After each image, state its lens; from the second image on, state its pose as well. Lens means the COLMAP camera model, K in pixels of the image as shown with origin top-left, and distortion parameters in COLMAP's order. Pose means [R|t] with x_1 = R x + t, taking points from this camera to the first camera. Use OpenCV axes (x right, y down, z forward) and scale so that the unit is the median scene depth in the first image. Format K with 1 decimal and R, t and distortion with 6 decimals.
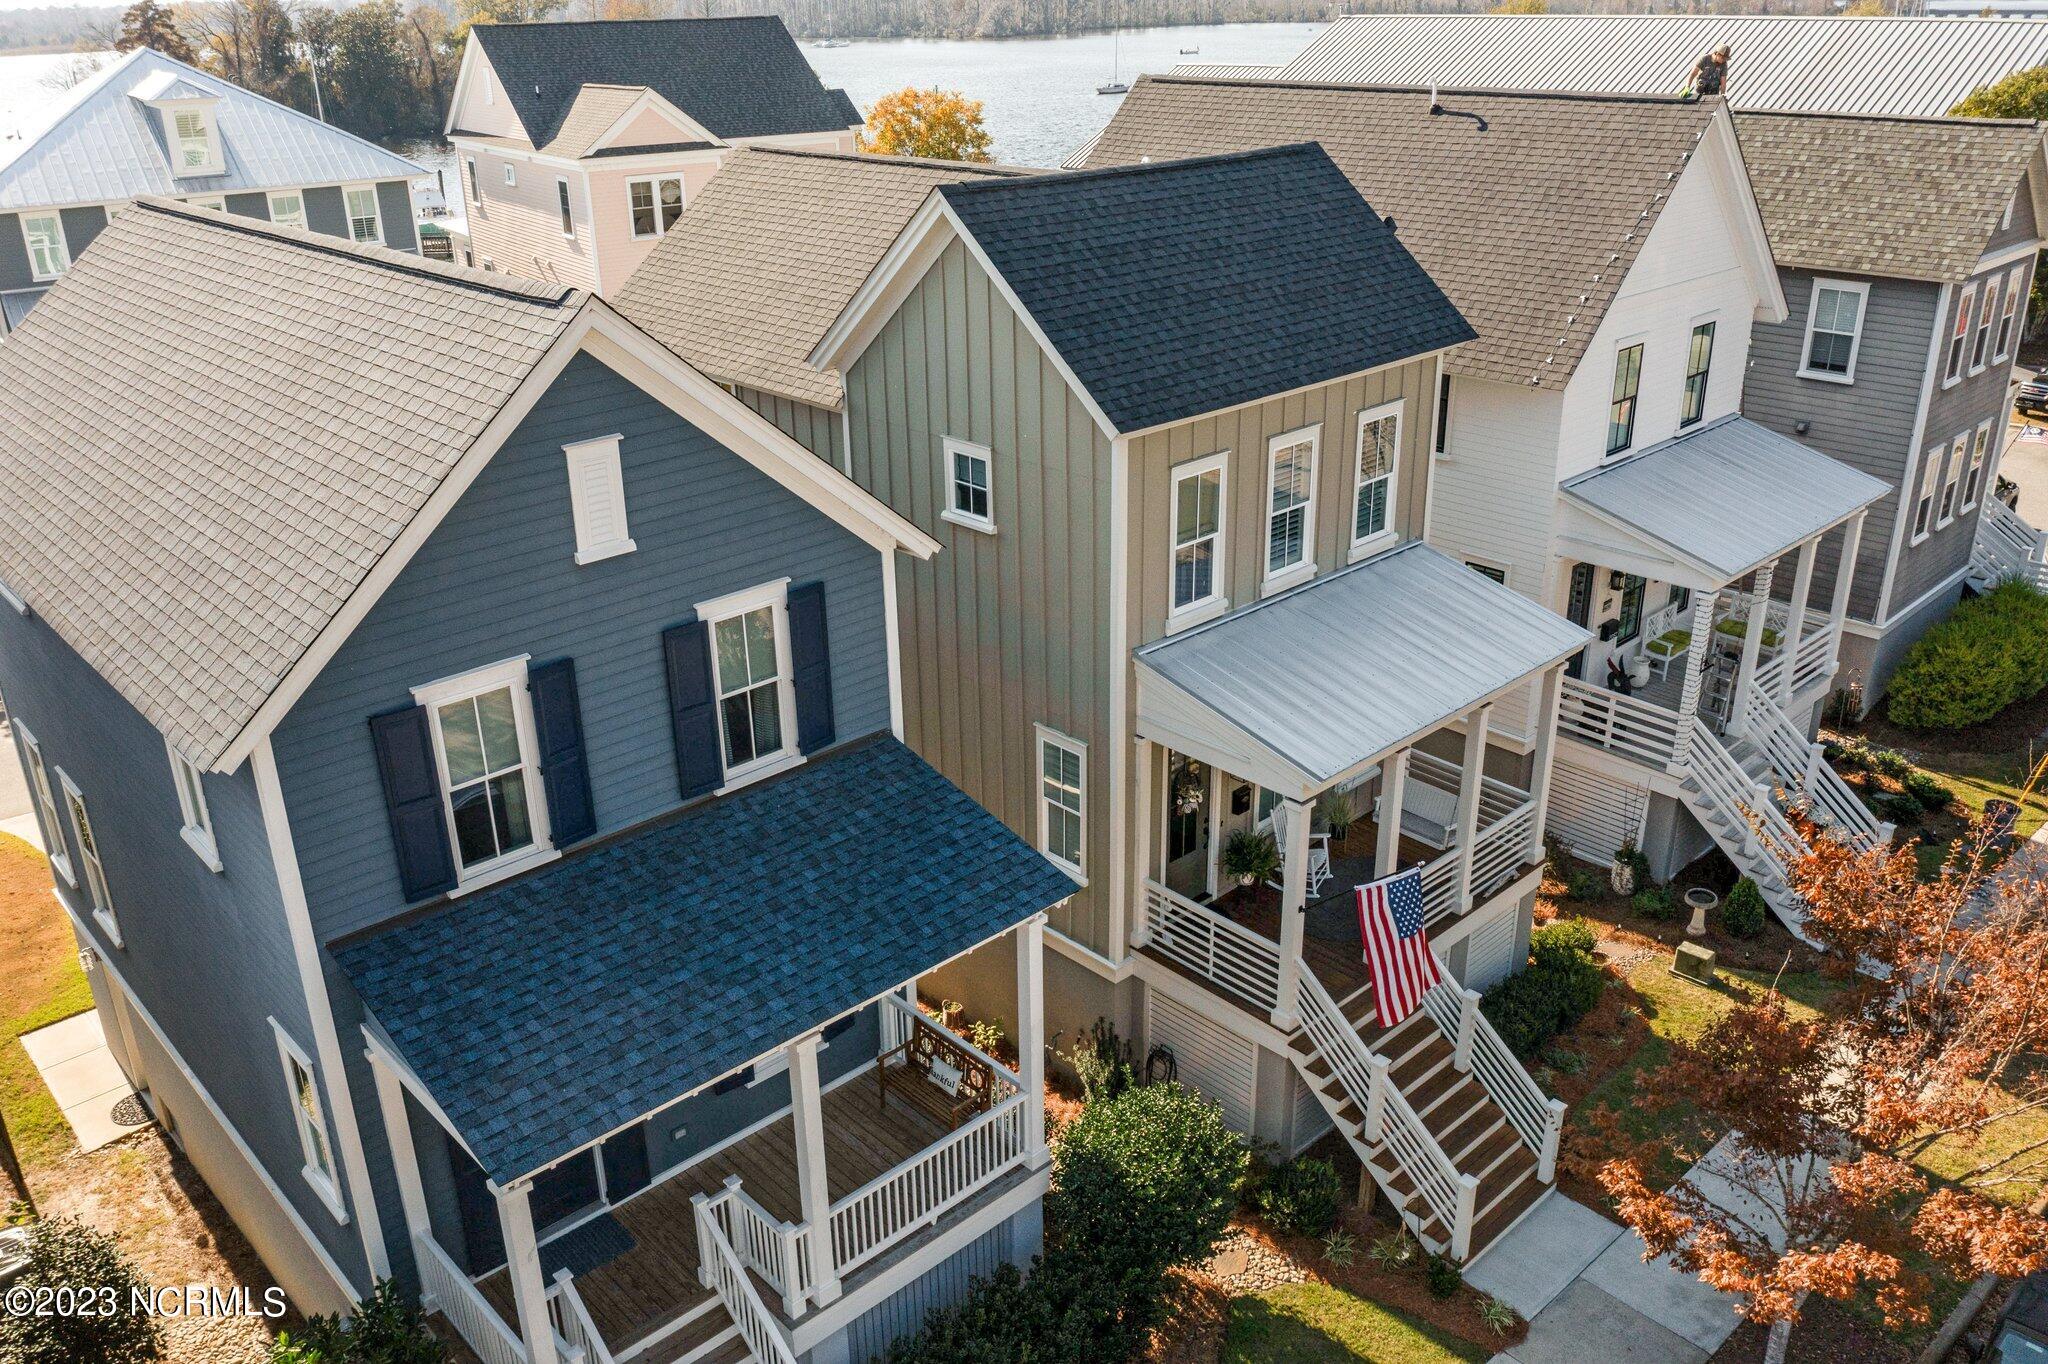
lens RADIAL K [[1625.3, 0, 1024.0], [0, 1625.3, 682.0], [0, 0, 1]] dist [-0.050455, -0.000950]
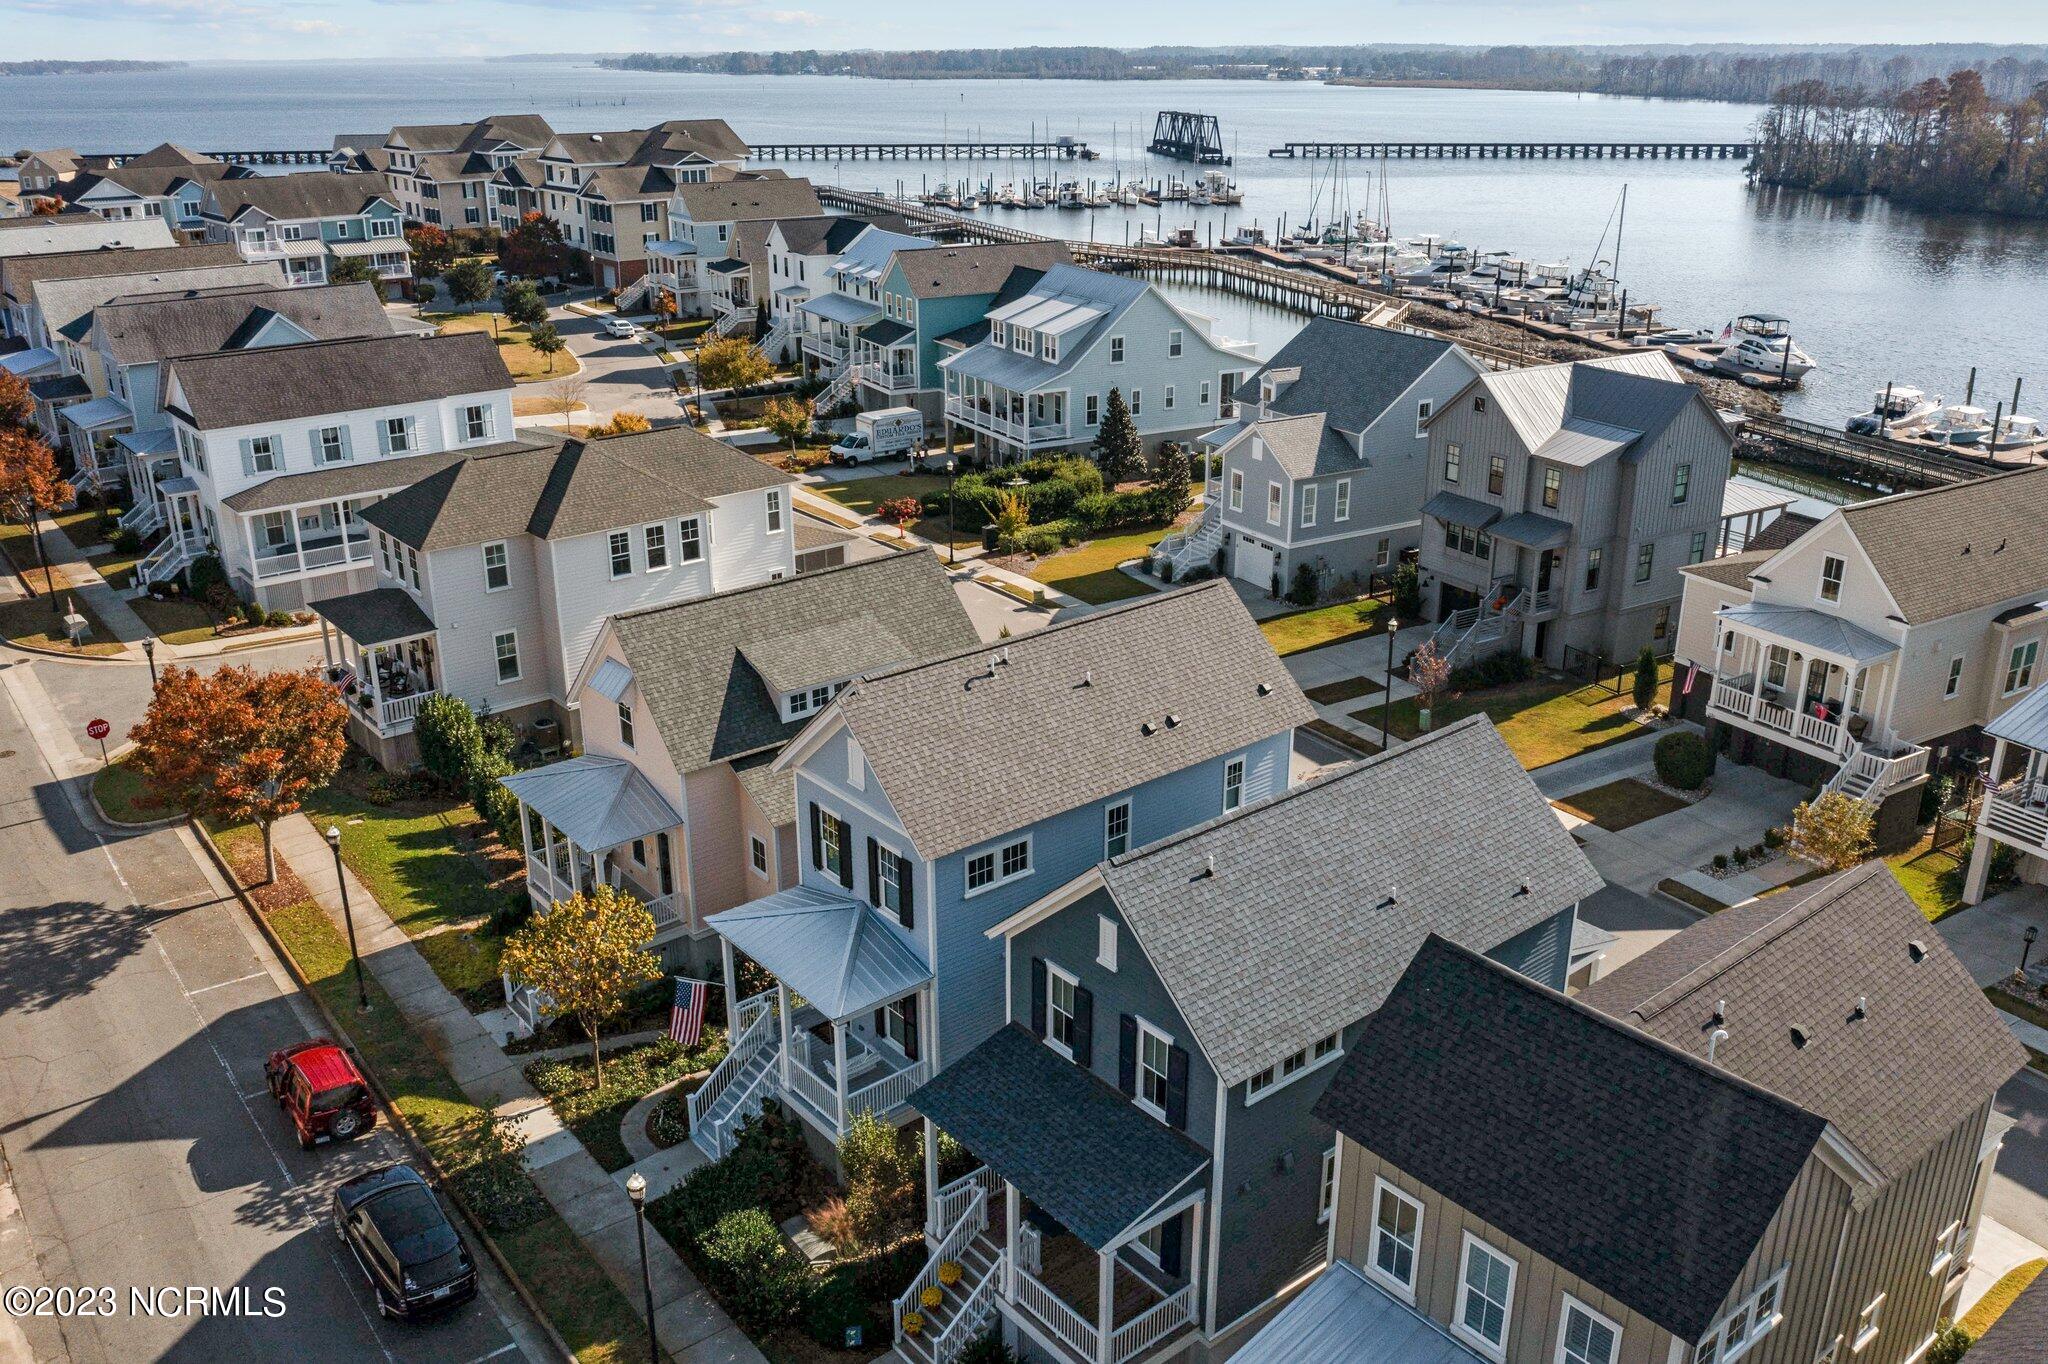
lens RADIAL K [[1645.2, 0, 1024.0], [0, 1645.2, 682.0], [0, 0, 1]] dist [-0.027732, -0.001118]
pose [[-0.069903, 0.374831, -0.924454, 1.570872], [-0.388108, 0.843488, 0.371349, -1.116497], [0.918959, 0.384747, 0.086513, 0.508718]]
